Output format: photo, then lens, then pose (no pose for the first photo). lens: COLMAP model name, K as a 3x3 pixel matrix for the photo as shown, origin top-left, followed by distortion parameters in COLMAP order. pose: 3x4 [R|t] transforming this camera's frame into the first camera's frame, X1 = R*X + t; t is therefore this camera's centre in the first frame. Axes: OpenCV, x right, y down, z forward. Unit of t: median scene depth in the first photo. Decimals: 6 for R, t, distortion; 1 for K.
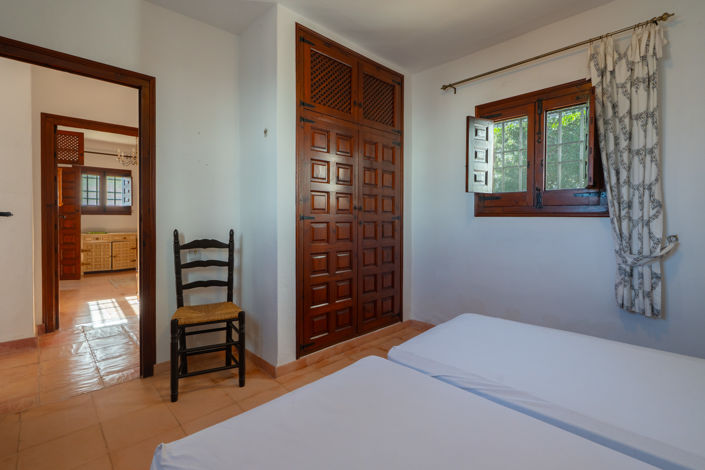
lens RADIAL K [[329.8, 0, 349.5], [0, 329.8, 220.8], [0, 0, 1]] dist [-0.000449, -0.000327]
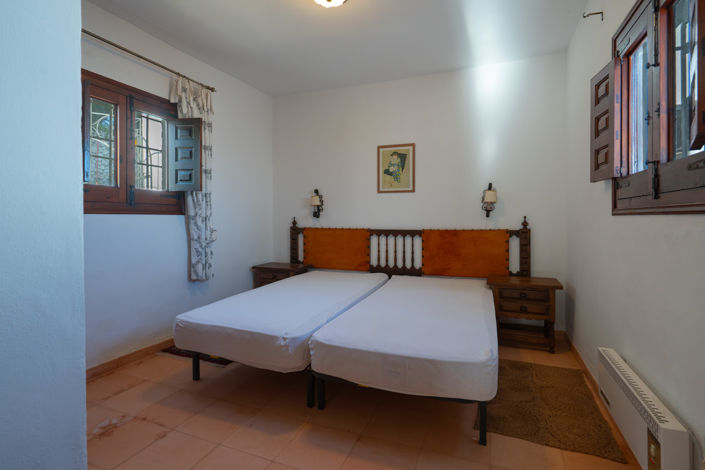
lens RADIAL K [[329.8, 0, 349.5], [0, 329.8, 220.8], [0, 0, 1]] dist [-0.000449, -0.000327]
pose [[-0.377759, -0.010410, 0.925846, -0.624379], [0.007179, 0.999874, 0.014172, -0.001912], [-0.925876, 0.012001, -0.377636, 0.805106]]
